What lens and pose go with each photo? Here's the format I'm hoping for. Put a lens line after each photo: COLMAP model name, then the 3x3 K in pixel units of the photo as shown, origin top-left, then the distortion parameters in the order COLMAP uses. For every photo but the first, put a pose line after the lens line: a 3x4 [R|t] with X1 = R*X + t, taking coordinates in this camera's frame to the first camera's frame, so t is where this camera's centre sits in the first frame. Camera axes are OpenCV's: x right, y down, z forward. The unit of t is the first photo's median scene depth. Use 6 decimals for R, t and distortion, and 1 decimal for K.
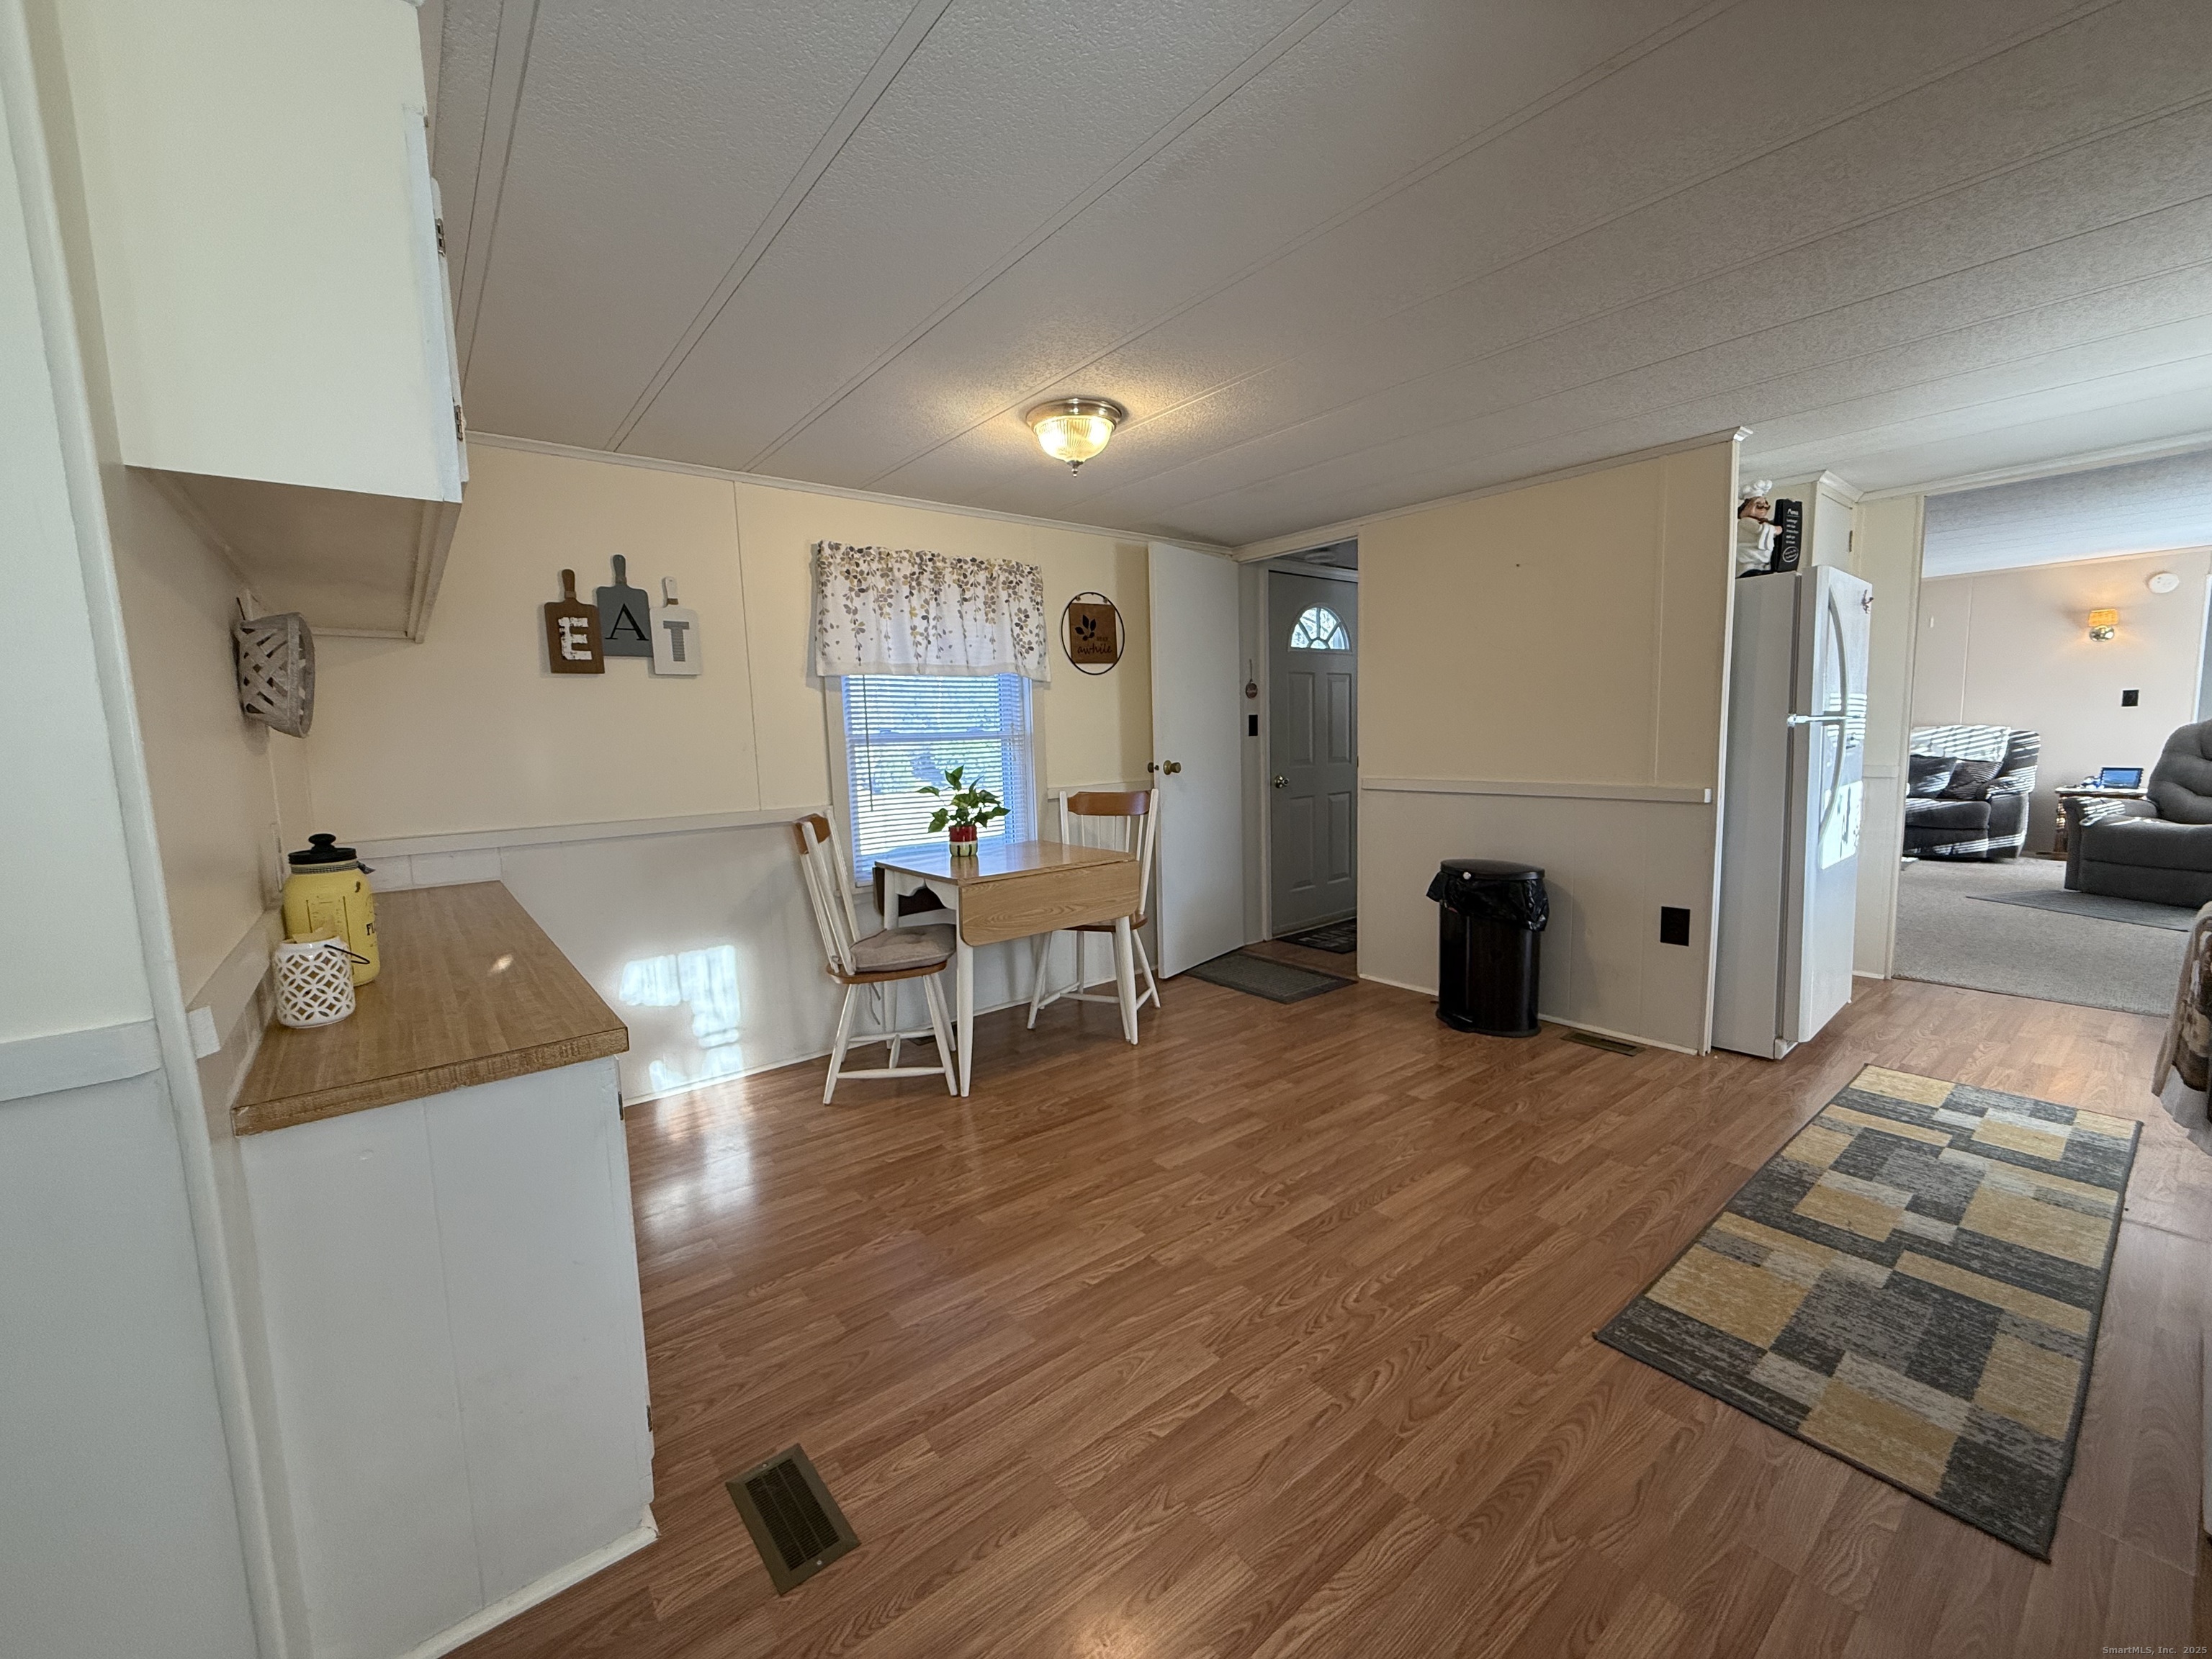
lens RADIAL K [[878.6, 0, 1103.5], [0, 878.6, 832.5], [0, 0, 1]] dist [0.000334, 0.000042]
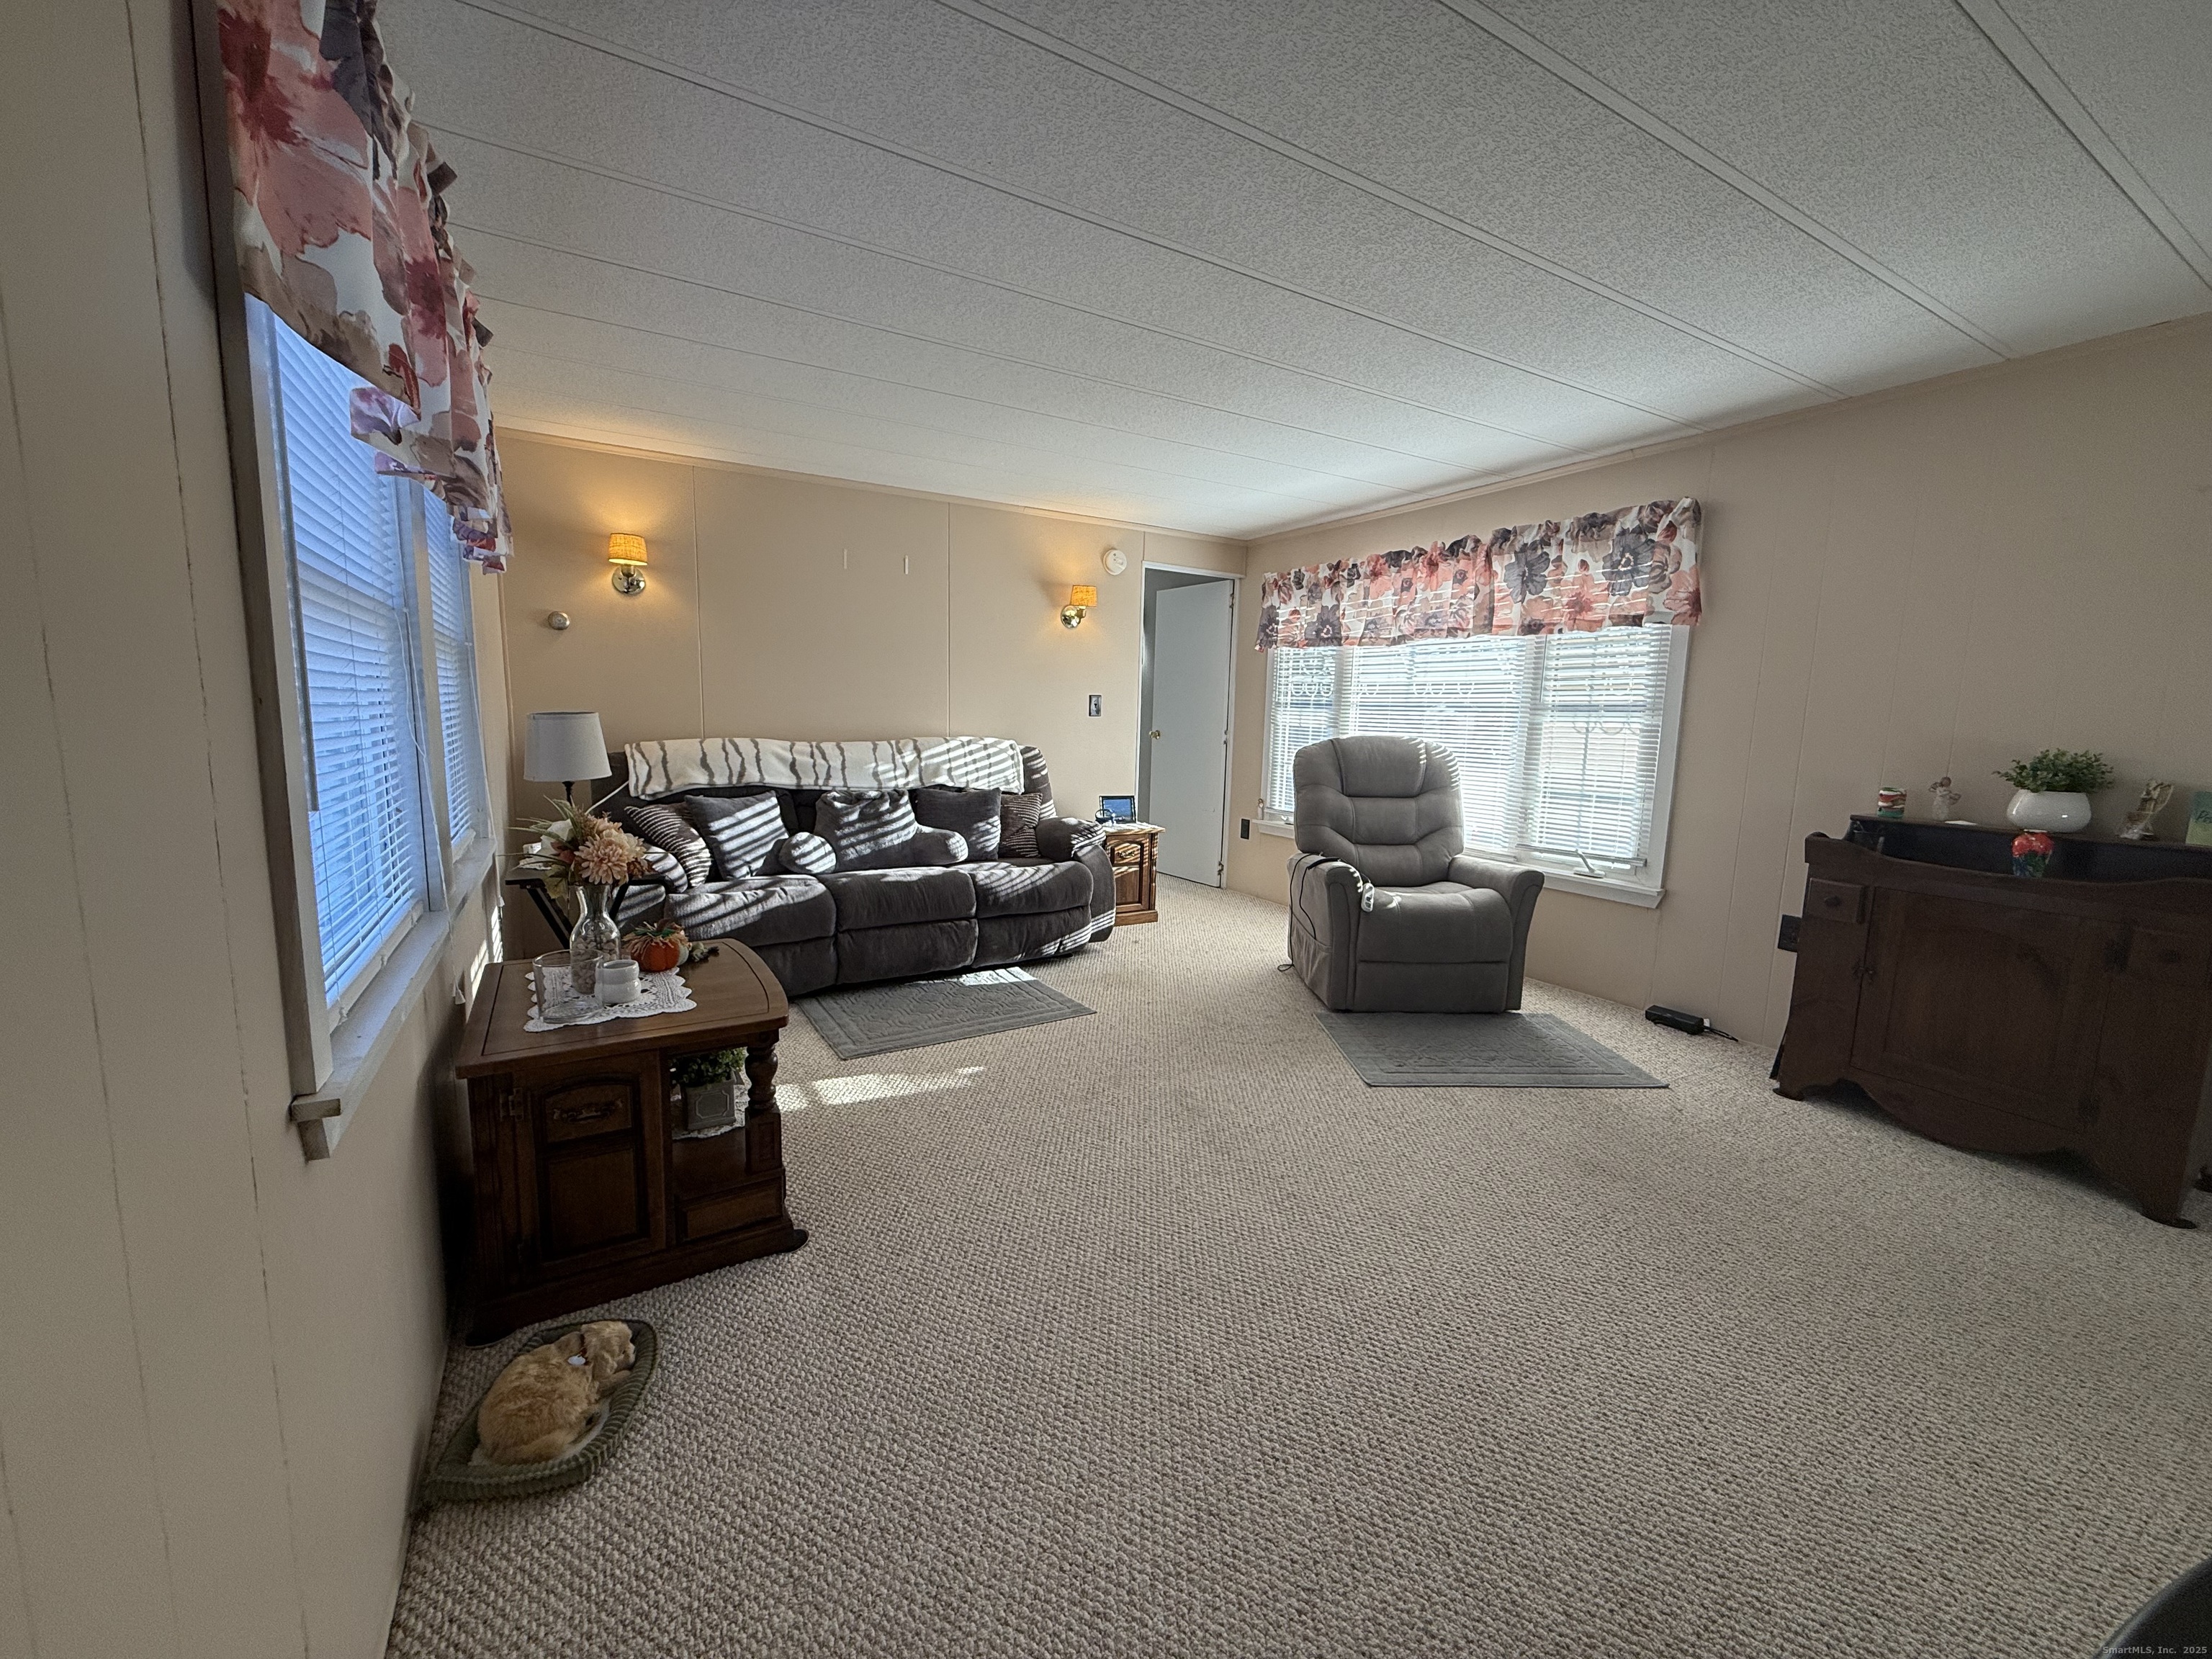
lens RADIAL K [[878.6, 0, 1103.5], [0, 878.6, 832.5], [0, 0, 1]] dist [0.000334, 0.000042]
pose [[0.144735, -0.101912, 0.984208, 0.883916], [0.086276, 0.992193, 0.090051, -0.252647], [-0.985702, 0.071880, 0.152398, 2.008482]]
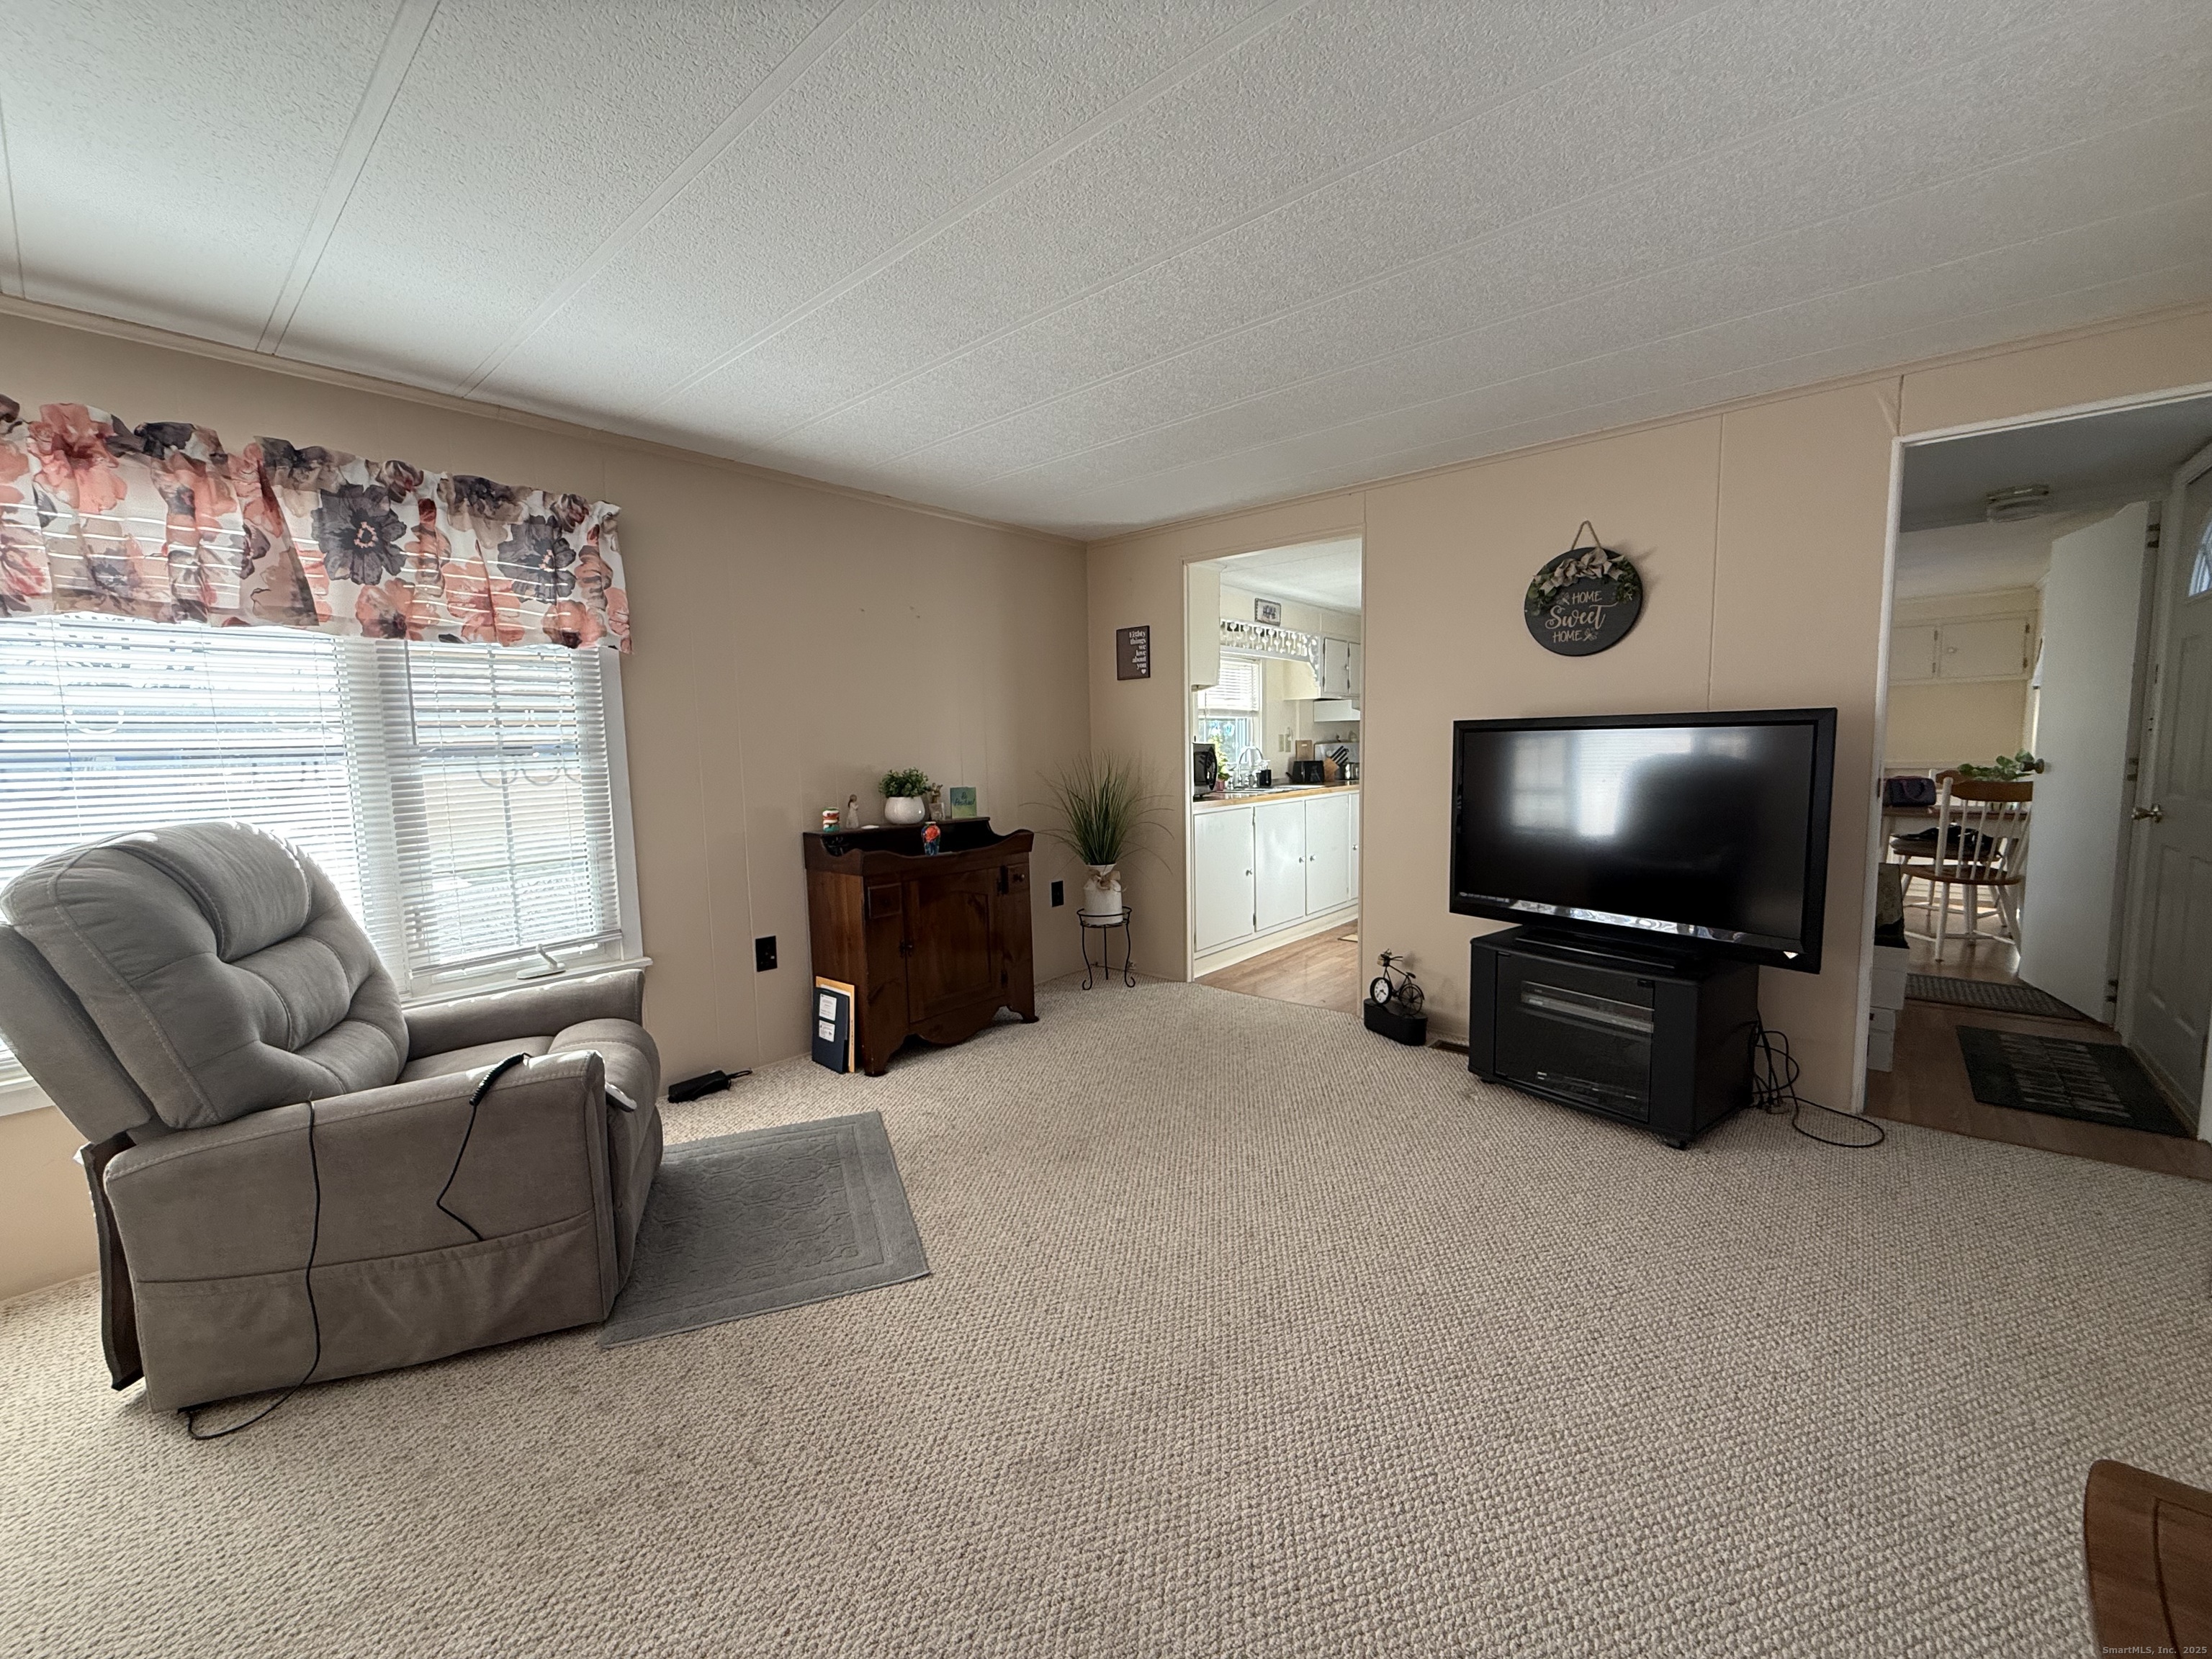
lens RADIAL K [[878.6, 0, 1103.5], [0, 878.6, 832.5], [0, 0, 1]] dist [0.000334, 0.000042]
pose [[-0.982599, 0.070466, -0.171851, 1.808992], [0.031754, 0.975349, 0.218372, -0.354096], [0.183003, 0.209115, -0.960615, 2.510337]]
